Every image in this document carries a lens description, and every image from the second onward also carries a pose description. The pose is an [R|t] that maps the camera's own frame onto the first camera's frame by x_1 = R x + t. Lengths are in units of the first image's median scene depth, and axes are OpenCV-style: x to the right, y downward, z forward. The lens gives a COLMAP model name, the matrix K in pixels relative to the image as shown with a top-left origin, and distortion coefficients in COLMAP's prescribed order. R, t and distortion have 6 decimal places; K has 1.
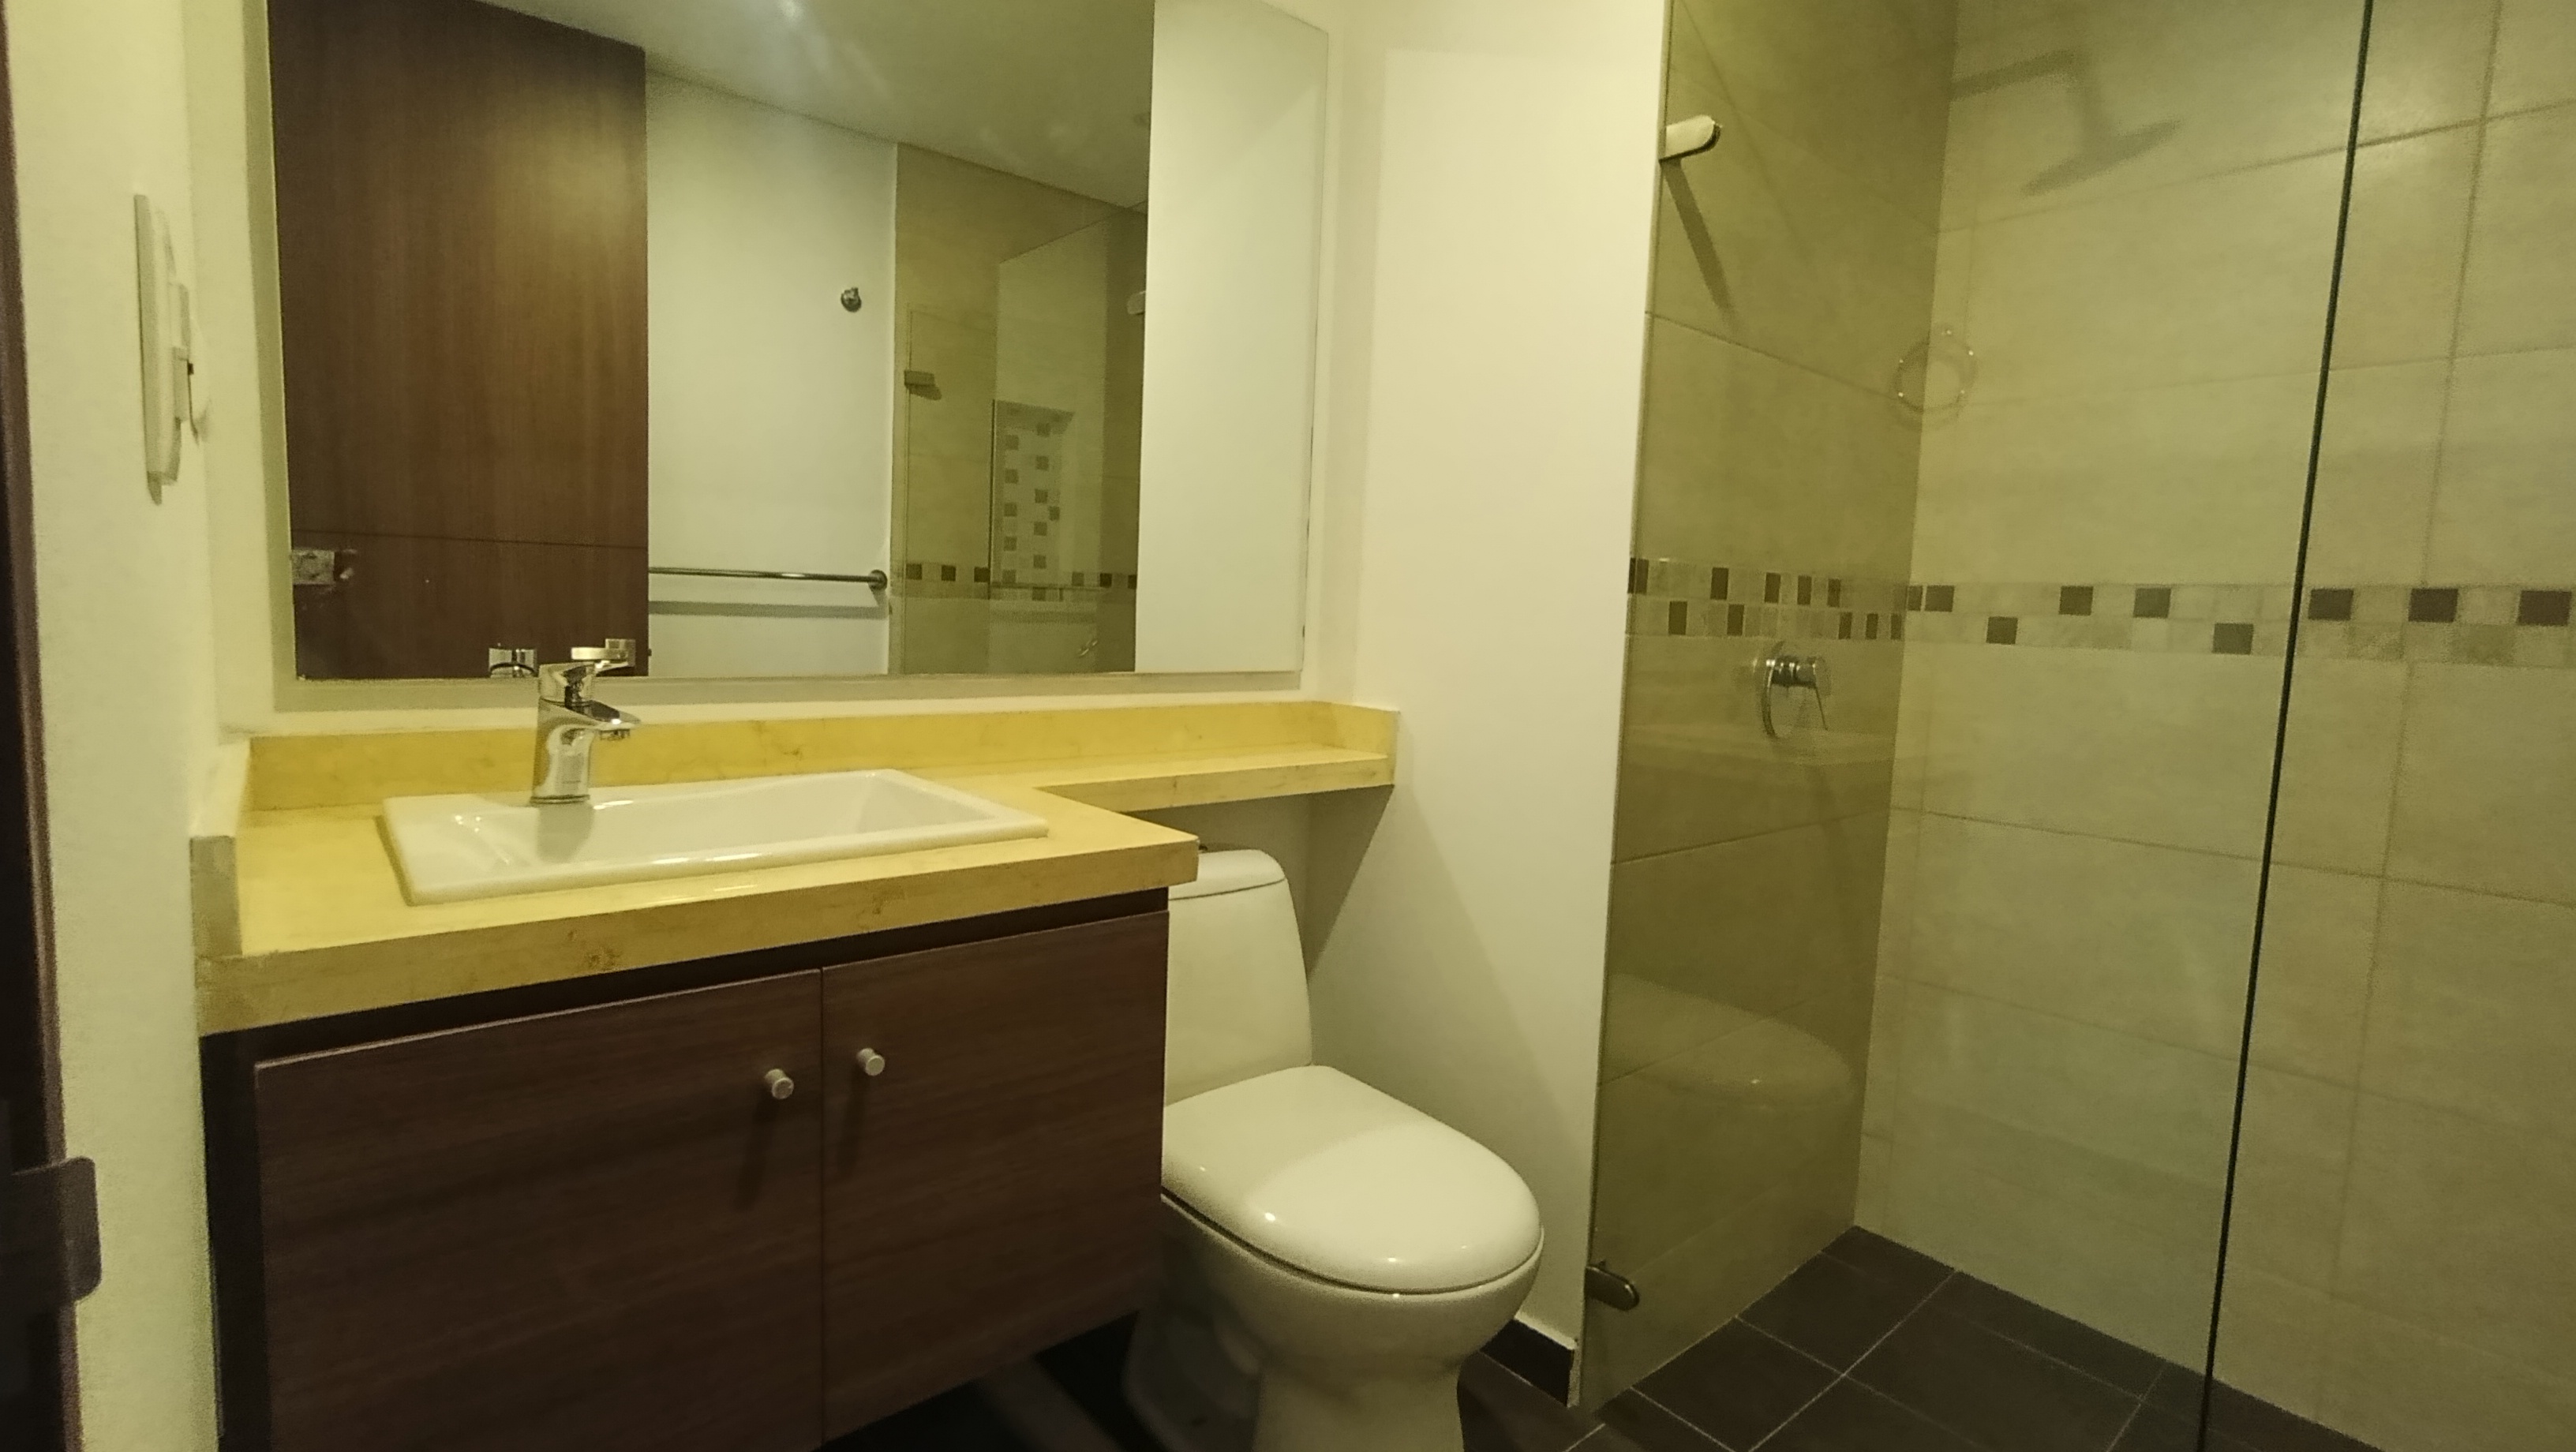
lens RADIAL K [[1180.0, 0, 1283.6], [0, 1180.0, 707.5], [0, 0, 1]] dist [-0.011410, 0.008588]
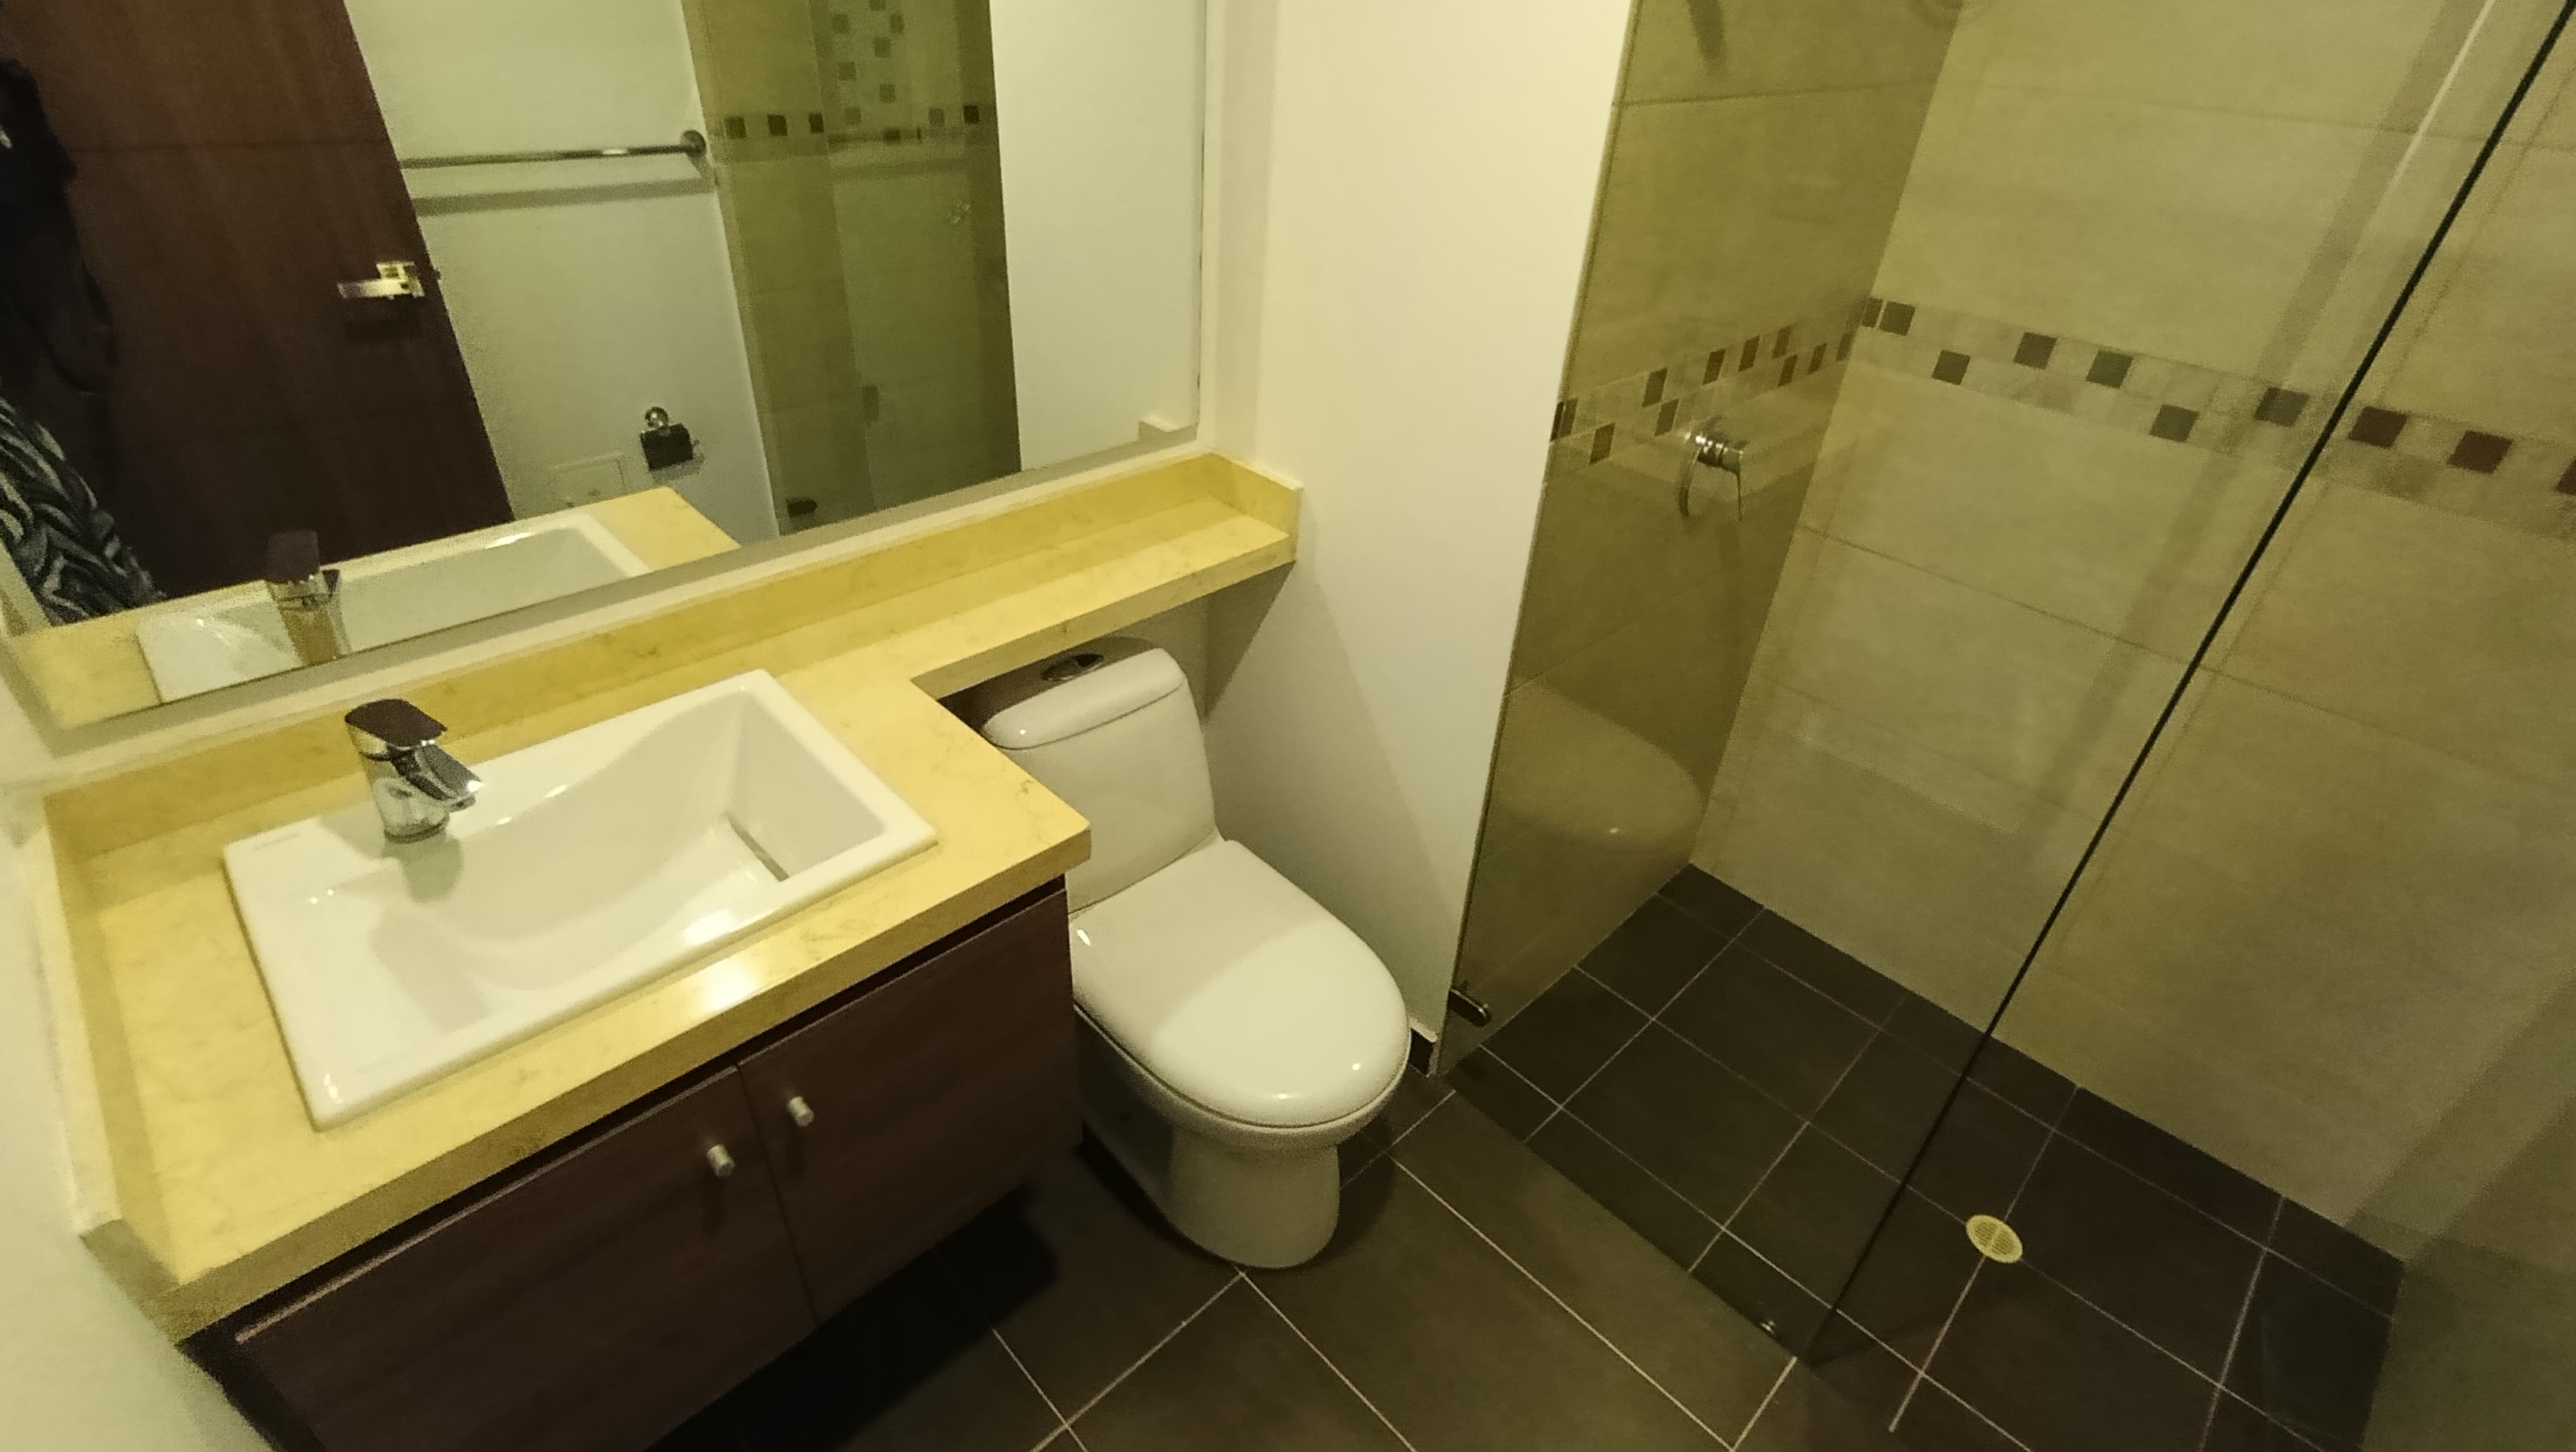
lens RADIAL K [[1180.0, 0, 1283.0], [0, 1180.0, 734.4], [0, 0, 1]] dist [-0.011410, 0.008588]
pose [[0.997775, -0.022616, 0.062713, 0.018674], [-0.010075, 0.878740, 0.477194, -0.260471], [-0.065901, -0.476764, 0.876557, 0.083588]]
